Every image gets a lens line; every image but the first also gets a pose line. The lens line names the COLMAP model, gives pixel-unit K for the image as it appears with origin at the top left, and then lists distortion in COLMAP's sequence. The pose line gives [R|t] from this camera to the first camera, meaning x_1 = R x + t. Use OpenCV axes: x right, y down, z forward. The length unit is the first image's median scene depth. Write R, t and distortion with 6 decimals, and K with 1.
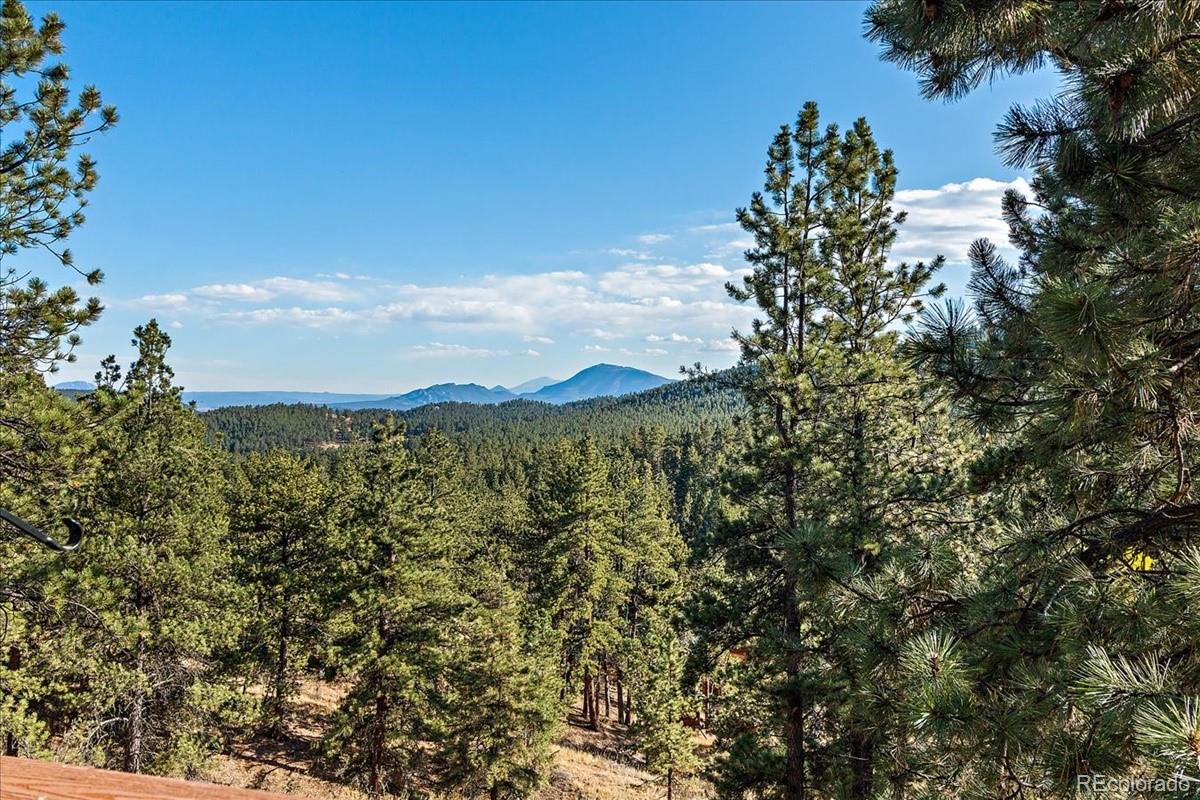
lens RADIAL K [[1163.4, 0, 599.1], [0, 1163.4, 405.0], [0, 0, 1]] dist [0.015800, 0.000000]
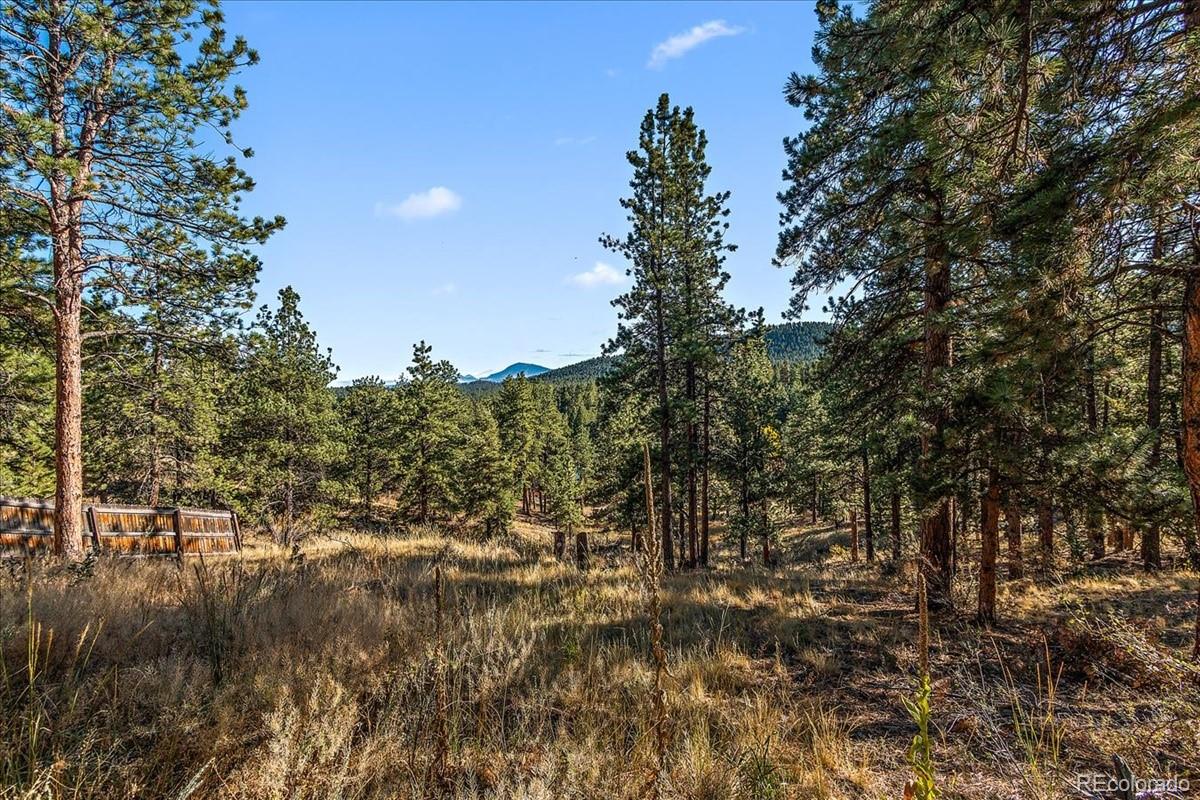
lens RADIAL K [[547.3, 0, 598.1], [0, 547.3, 397.0], [0, 0, 1]] dist [0.005935, -0.000747]
pose [[0.989196, -0.032370, 0.142978, -0.032158], [0.028374, 0.999150, 0.029897, 0.098418], [-0.143825, -0.025517, 0.989274, 0.074950]]
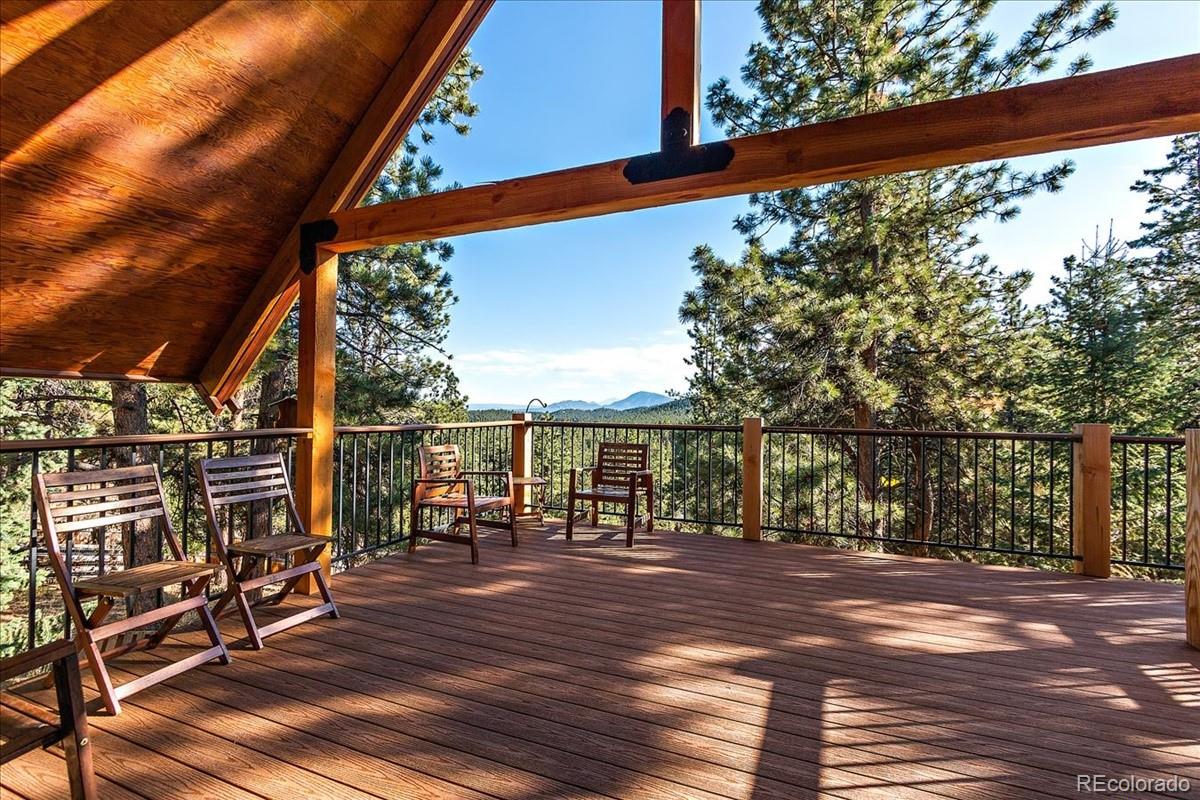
lens RADIAL K [[547.3, 0, 595.3], [0, 547.3, 399.5], [0, 0, 1]] dist [0.005935, -0.000747]
pose [[0.996654, 0.003693, -0.081654, 0.007603], [-0.005329, 0.999789, -0.019823, 0.006540], [0.081563, 0.020191, 0.996464, -0.118890]]
